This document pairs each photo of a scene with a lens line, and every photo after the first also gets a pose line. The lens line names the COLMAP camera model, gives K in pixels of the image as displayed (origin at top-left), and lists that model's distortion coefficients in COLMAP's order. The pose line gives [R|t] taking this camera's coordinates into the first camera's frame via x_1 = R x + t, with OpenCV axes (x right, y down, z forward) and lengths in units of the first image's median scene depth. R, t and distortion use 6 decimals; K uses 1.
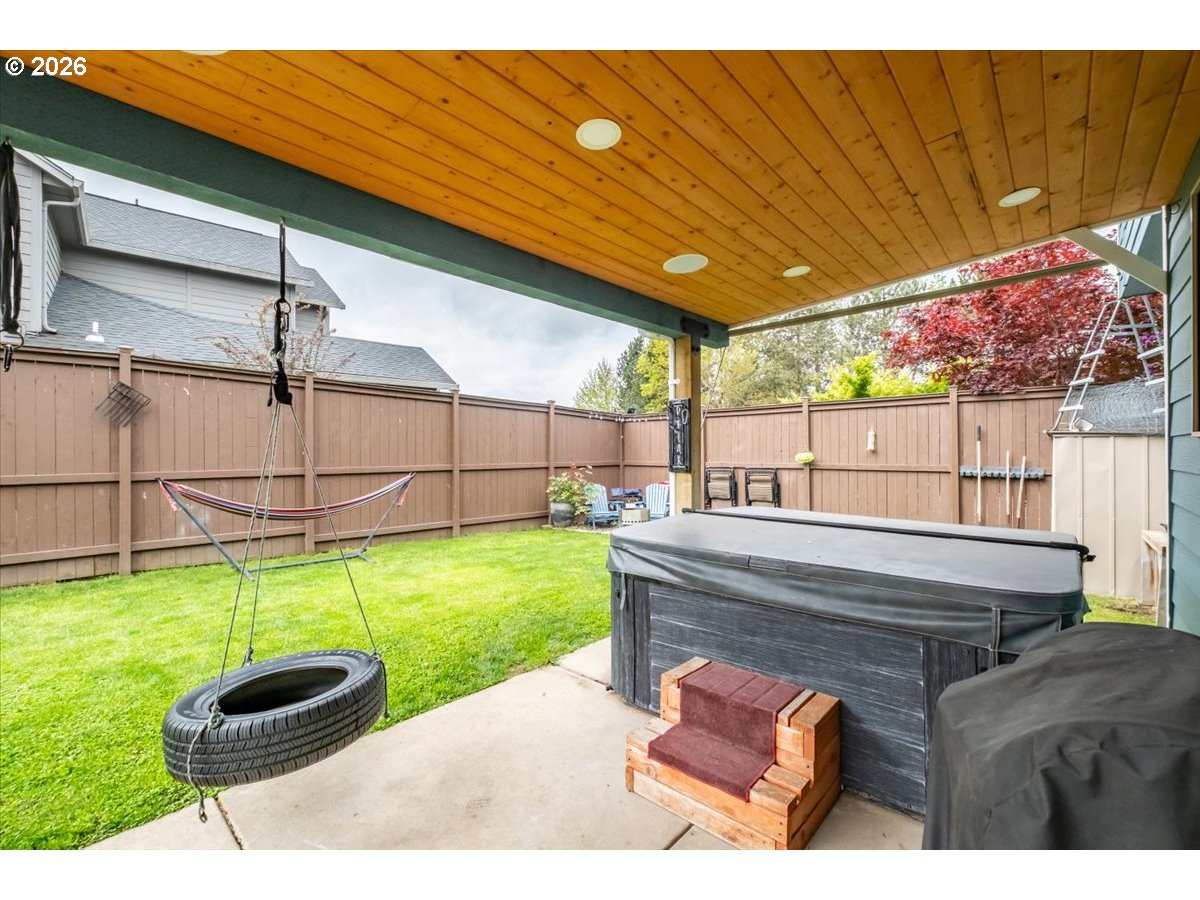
lens RADIAL K [[511.7, 0, 606.5], [0, 511.7, 452.6], [0, 0, 1]] dist [-0.004165, -0.000797]
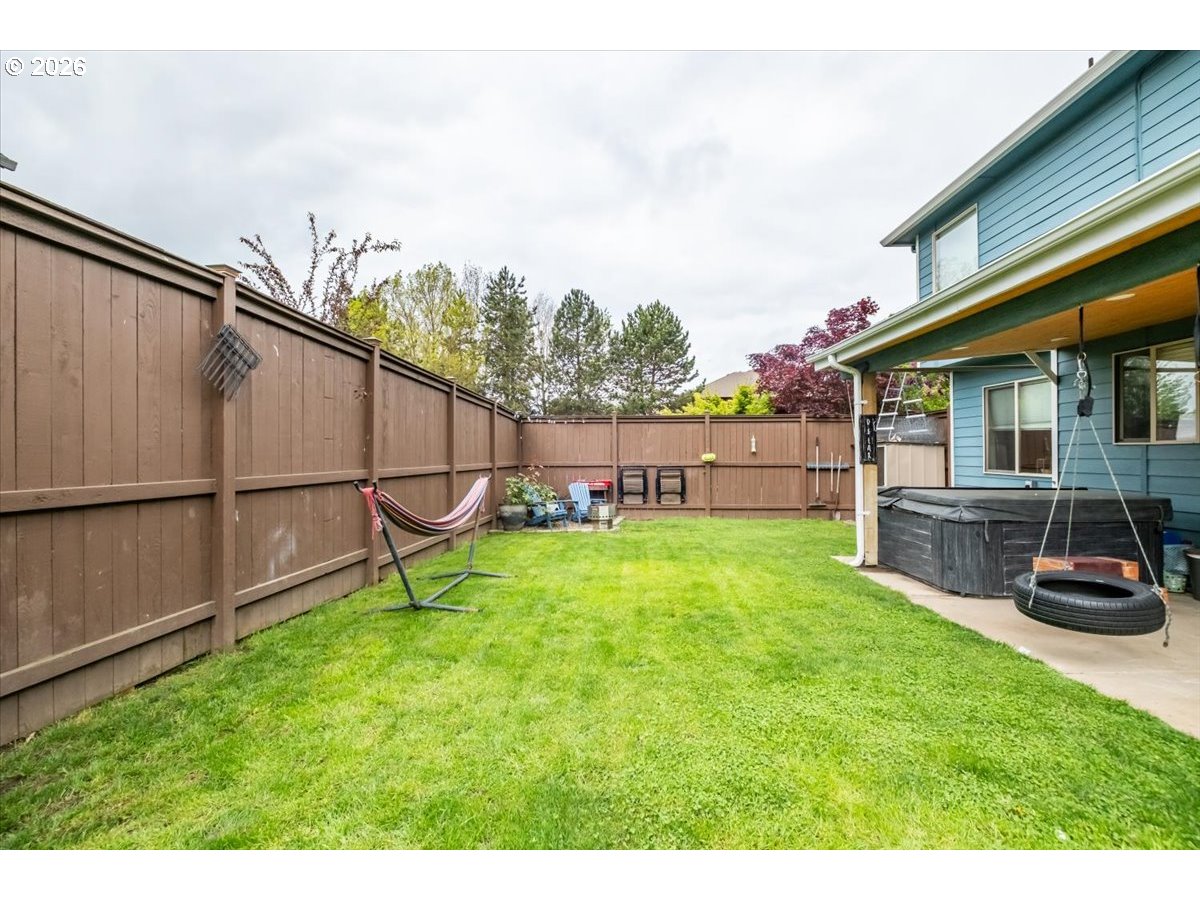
lens RADIAL K [[511.7, 0, 606.5], [0, 511.7, 452.6], [0, 0, 1]] dist [-0.004165, -0.000797]
pose [[0.764744, 0.006145, 0.644304, -0.644315], [-0.000467, 0.999960, -0.008983, 0.009026], [-0.644334, 0.006569, 0.764716, 0.167473]]
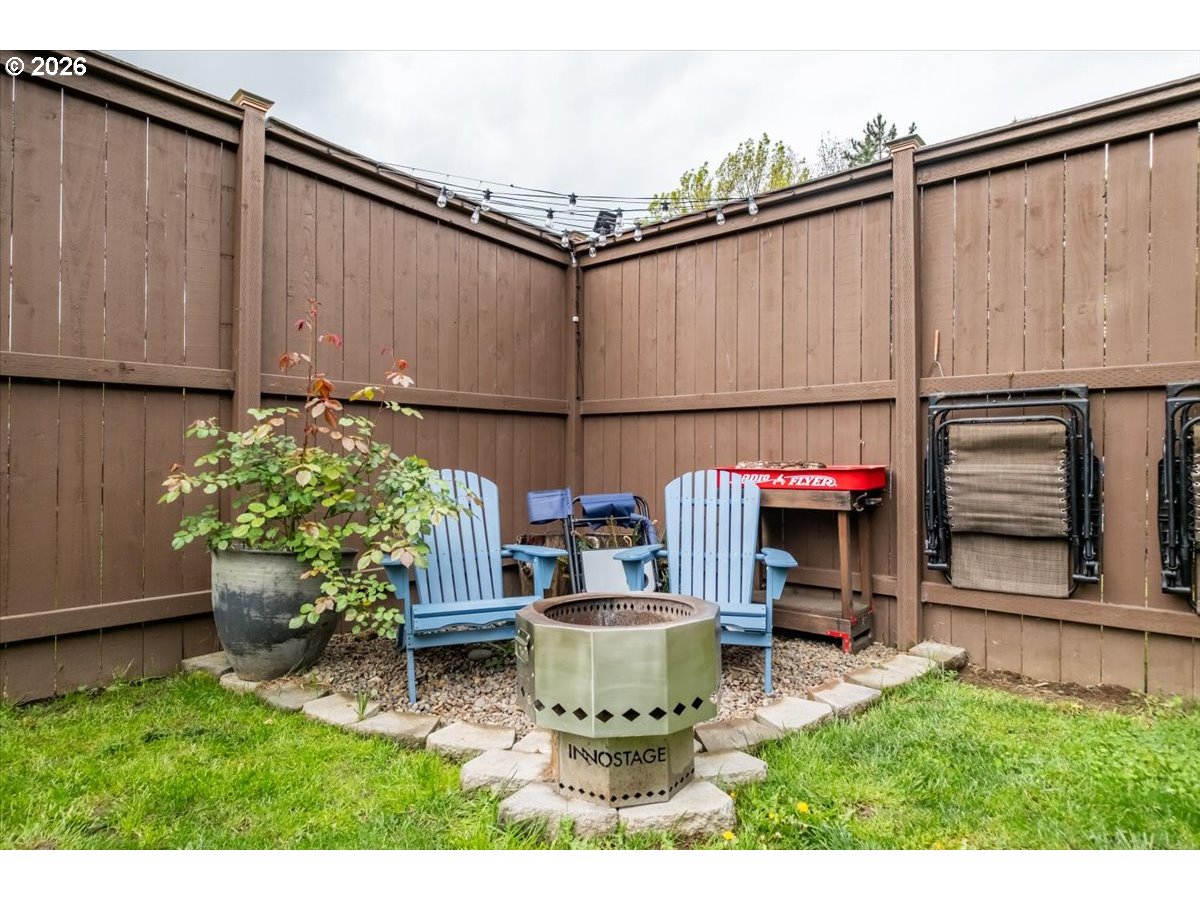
lens RADIAL K [[682.9, 0, 600.0], [0, 682.9, 450.0], [0, 0, 1]] dist [-0.004162, -0.000894]
pose [[0.999403, 0.006754, 0.033887, 0.041374], [-0.006382, 0.999918, -0.011078, 0.064487], [-0.033959, 0.010855, 0.999364, 0.799115]]
